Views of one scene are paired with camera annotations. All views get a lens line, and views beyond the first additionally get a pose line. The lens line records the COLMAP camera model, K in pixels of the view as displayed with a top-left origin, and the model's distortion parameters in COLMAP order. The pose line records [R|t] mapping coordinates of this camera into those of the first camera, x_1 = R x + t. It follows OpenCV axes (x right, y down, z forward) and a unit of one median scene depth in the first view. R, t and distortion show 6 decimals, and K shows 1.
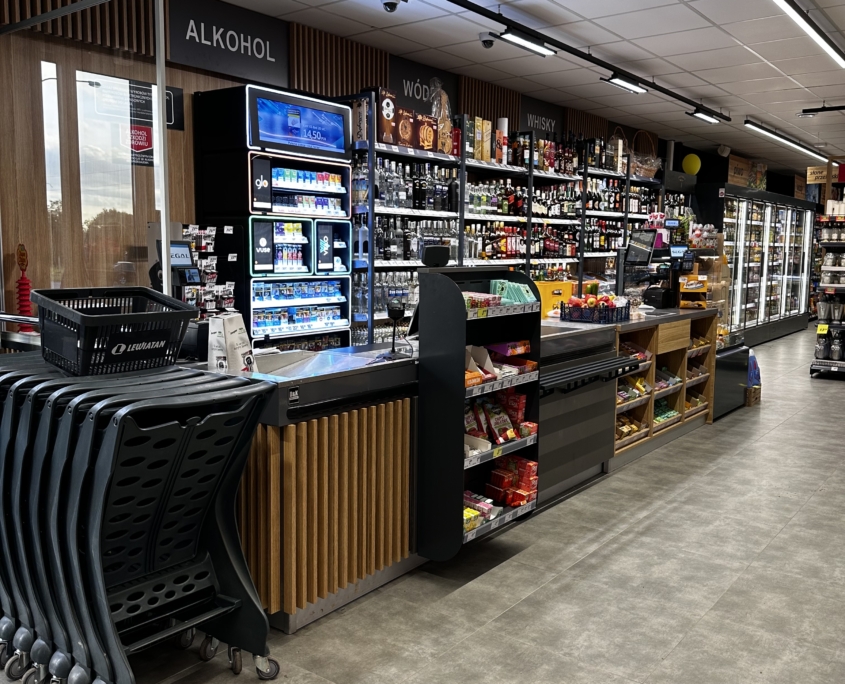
lens RADIAL K [[796.0, 0, 423.3], [0, 796.0, 342.5], [0, 0, 1]] dist [-0.021178, 0.000000]
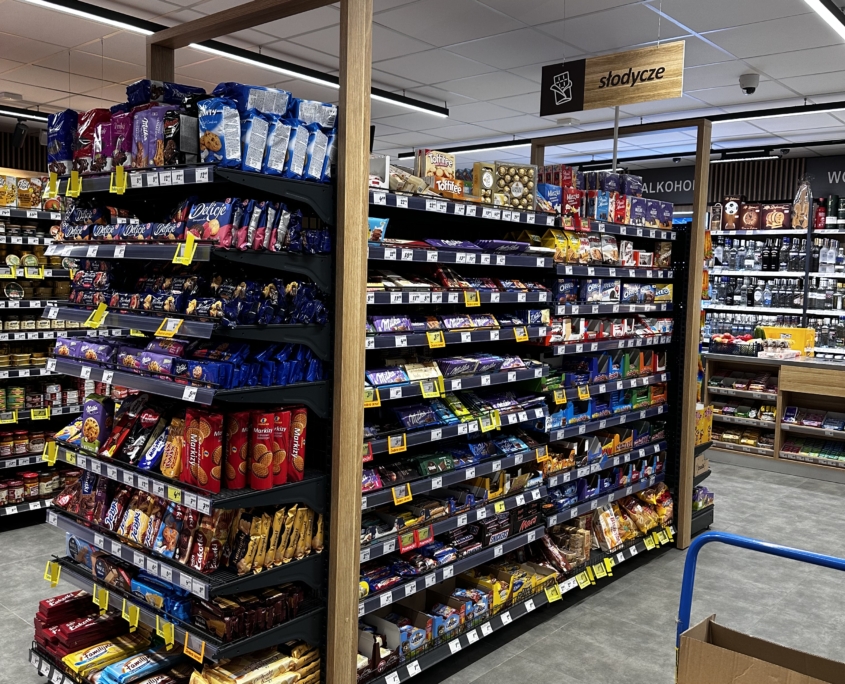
lens RADIAL K [[796.0, 0, 423.0], [0, 796.0, 342.3], [0, 0, 1]] dist [-0.021178, 0.000000]
pose [[-0.066433, 0.058336, -0.996084, 1.485480], [-0.147385, 0.986765, 0.067620, -0.050090], [0.986846, 0.151300, -0.056956, 0.514396]]
